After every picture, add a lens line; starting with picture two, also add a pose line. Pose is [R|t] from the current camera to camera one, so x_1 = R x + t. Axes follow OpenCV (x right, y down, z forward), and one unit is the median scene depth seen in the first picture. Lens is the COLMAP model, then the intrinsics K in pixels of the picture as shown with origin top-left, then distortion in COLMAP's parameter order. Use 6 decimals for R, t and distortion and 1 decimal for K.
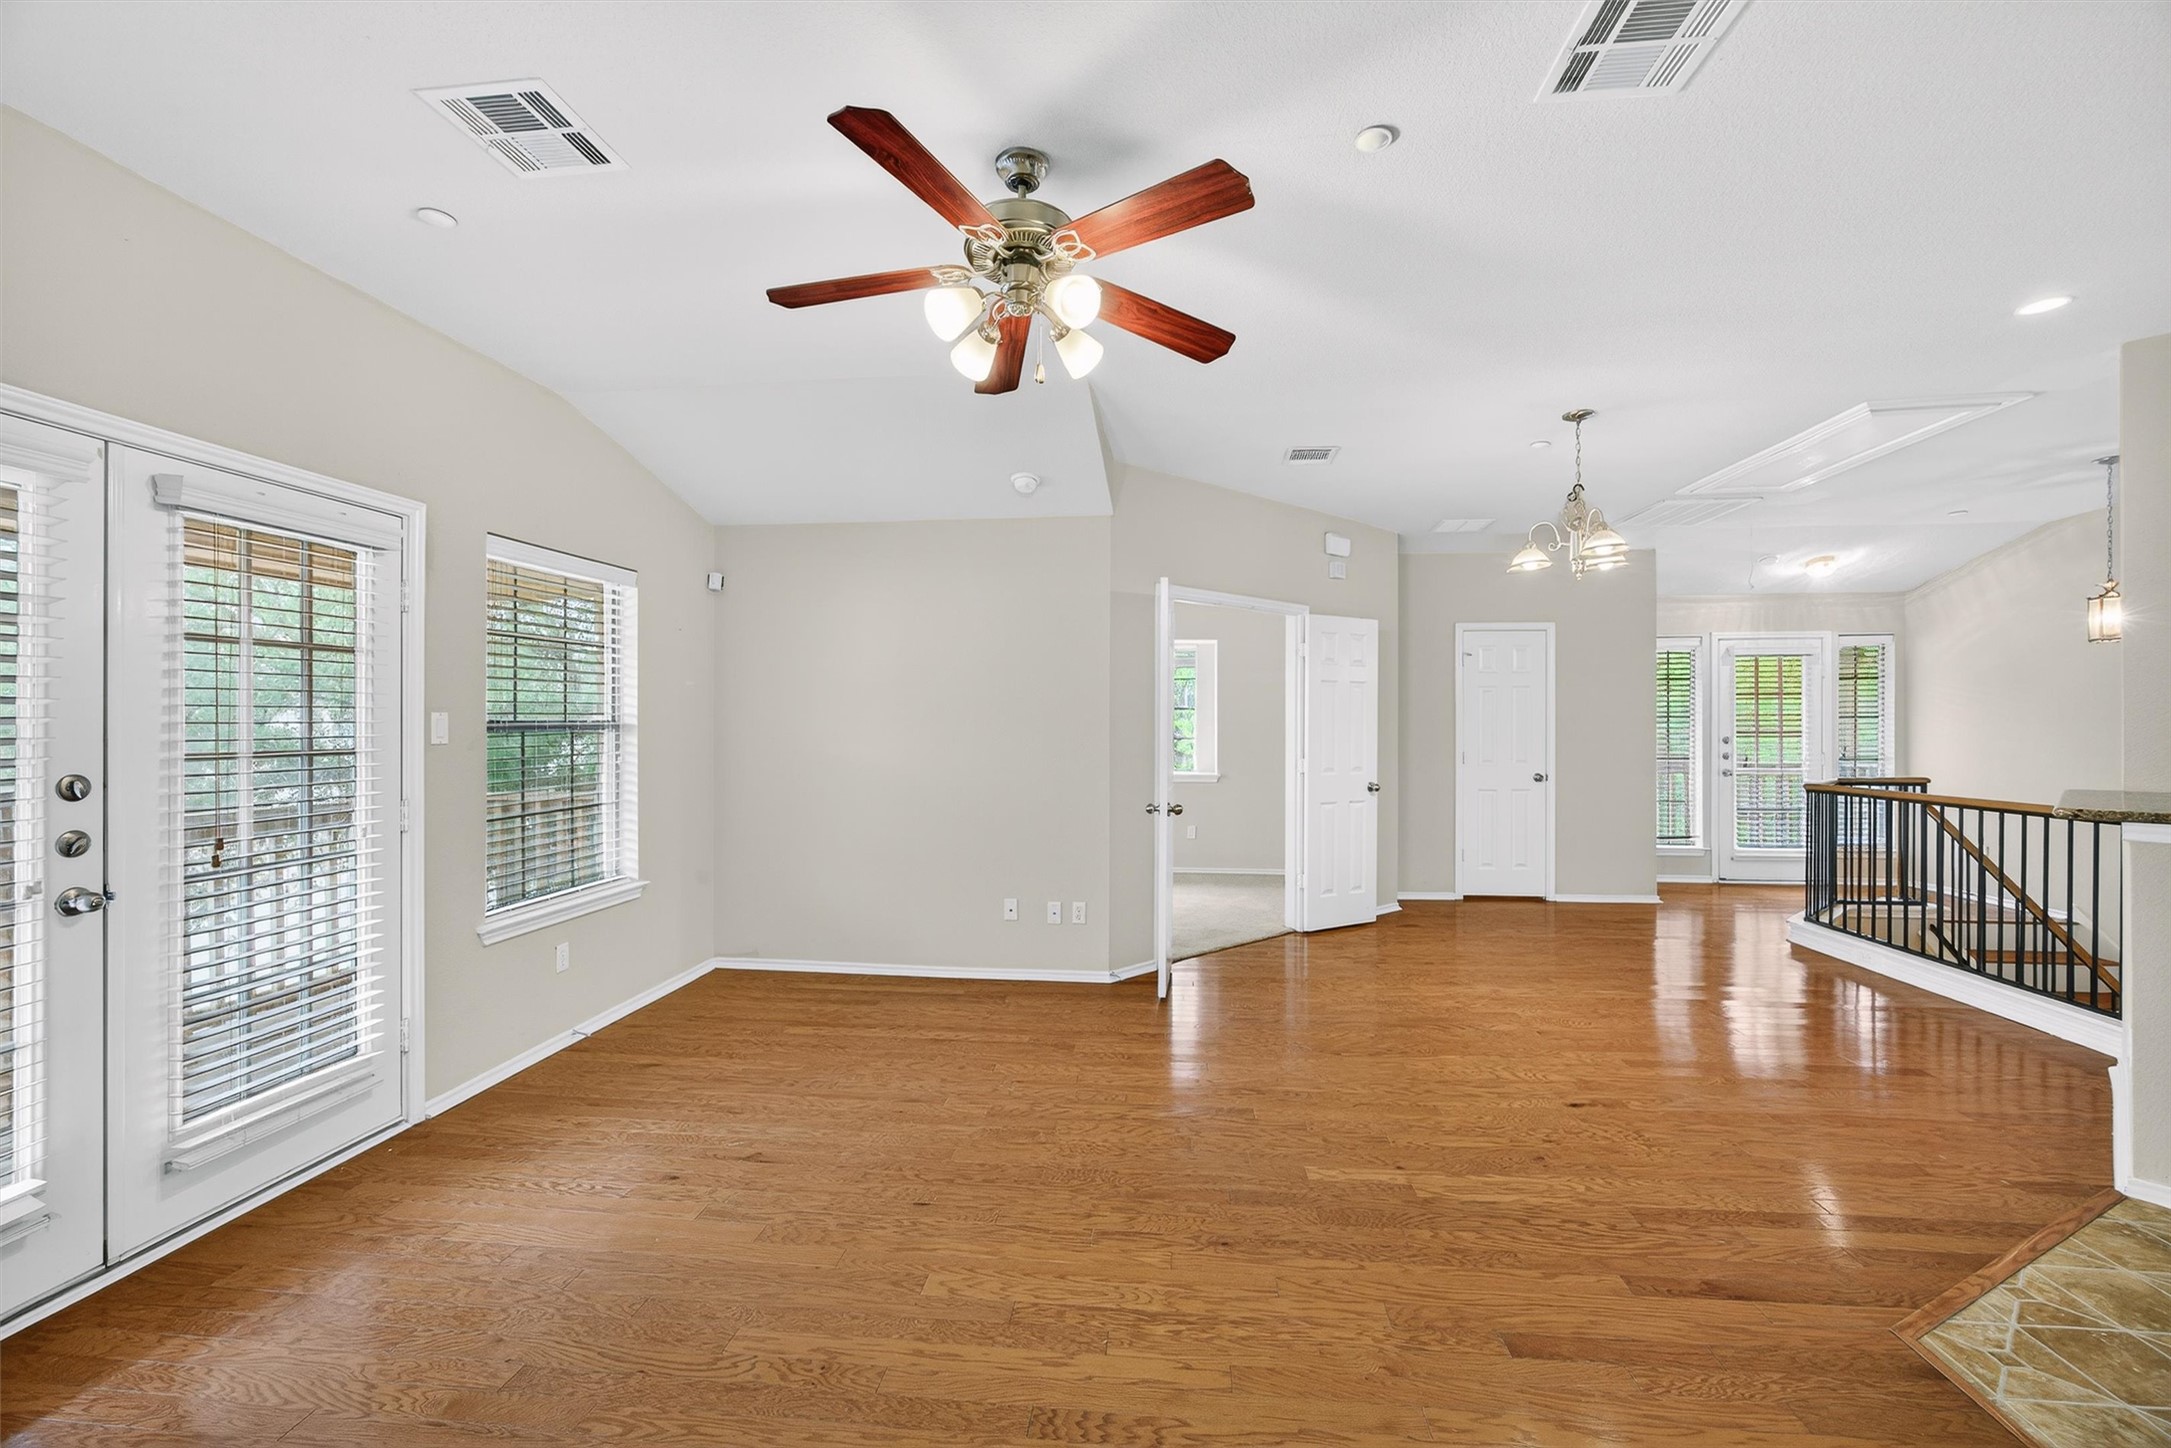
lens RADIAL K [[844.9, 0, 1090.0], [0, 844.9, 720.1], [0, 0, 1]] dist [-0.022793, 0.009128]
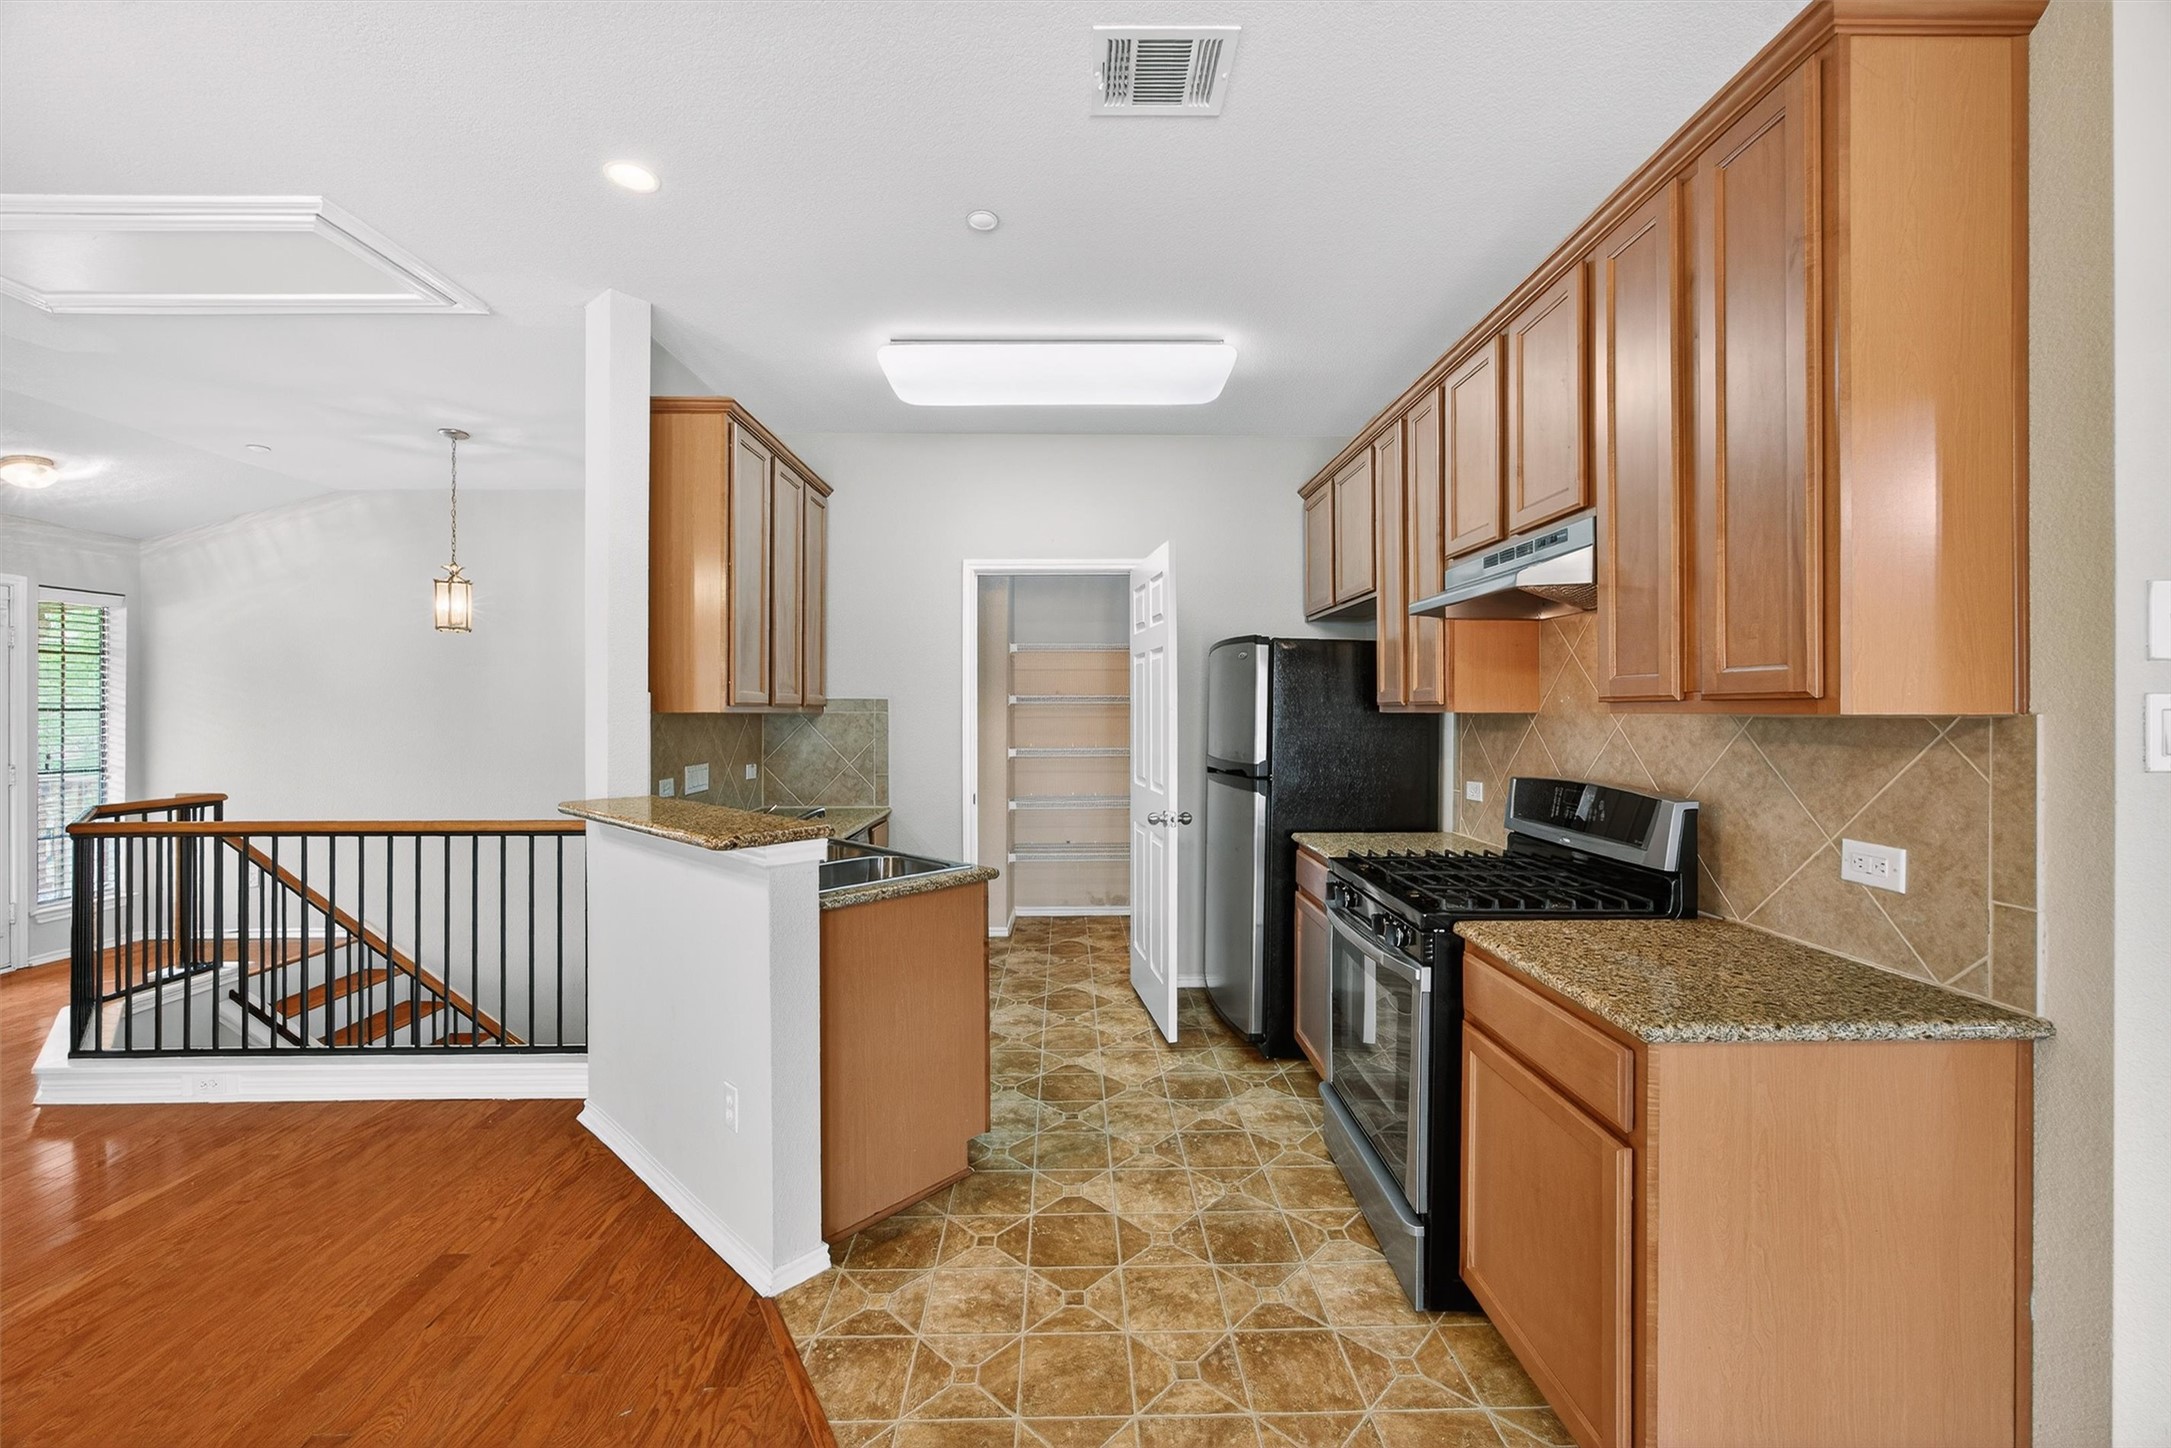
lens RADIAL K [[861.4, 0, 1085.6], [0, 861.4, 712.1], [0, 0, 1]] dist [-0.014818, 0.005547]
pose [[-0.131872, 0.002318, 0.991264, 0.192356], [-0.001446, 0.999996, -0.002531, -0.002660], [-0.991266, -0.001767, -0.131868, 0.426921]]
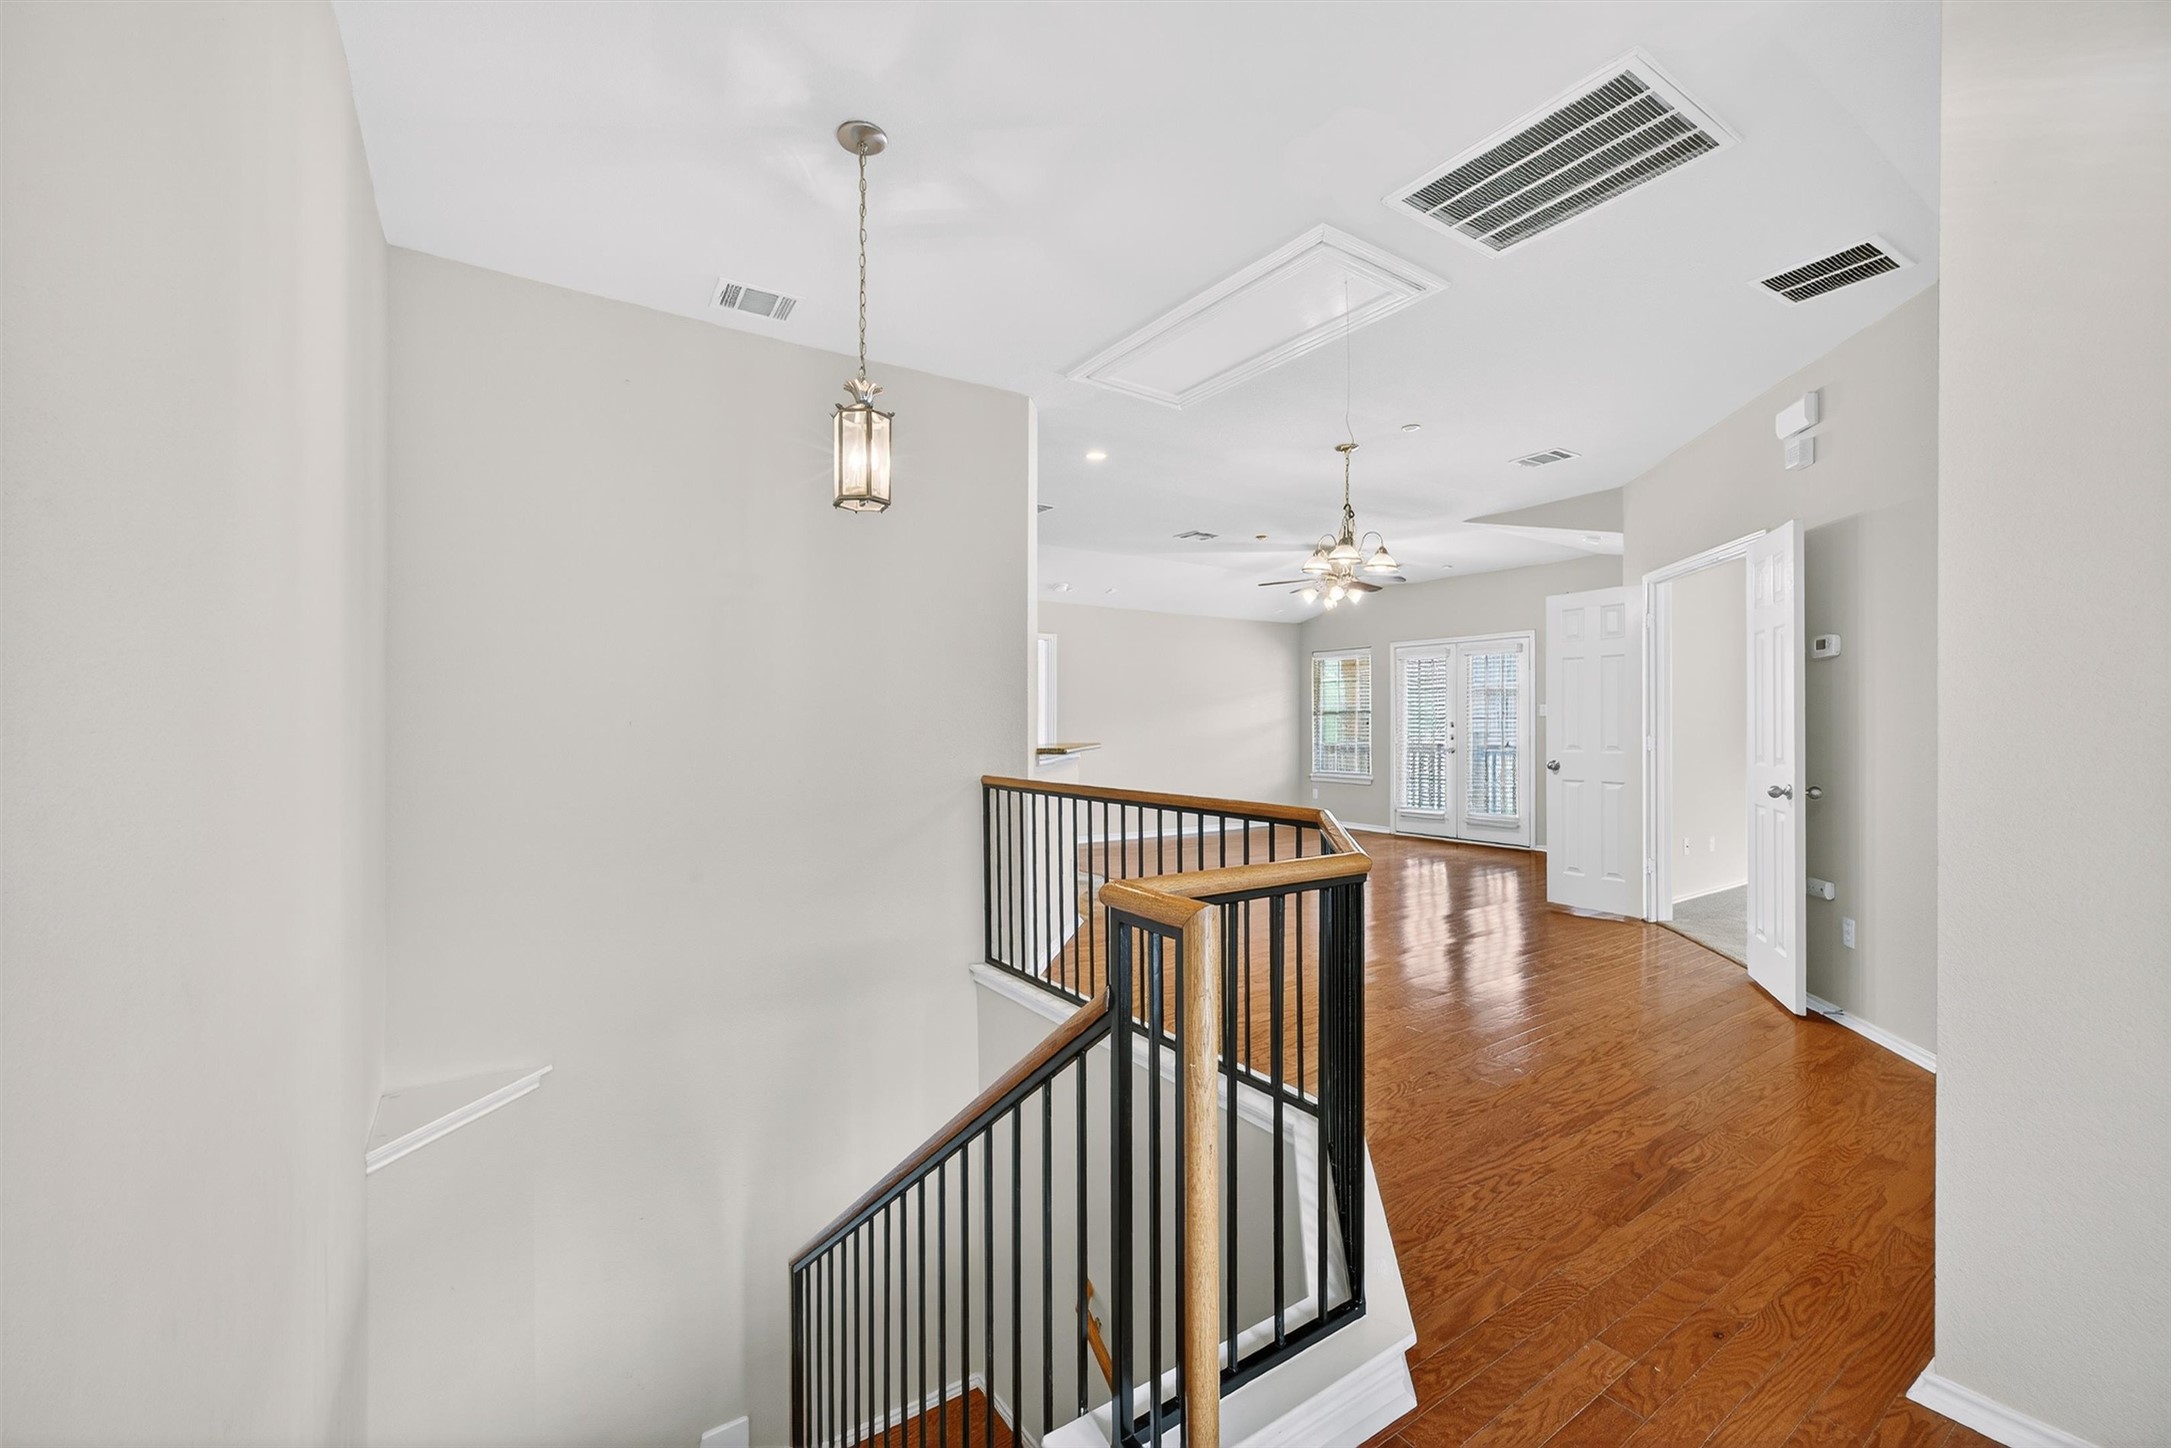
lens RADIAL K [[893.8, 0, 1085.5], [0, 893.8, 724.0], [0, 0, 1]] dist [-0.043915, 0.021406]
pose [[-0.760837, 0.002541, -0.648939, 1.451774], [0.004930, 0.999986, -0.001865, 0.036406], [0.648925, -0.004618, -0.760839, 1.467965]]
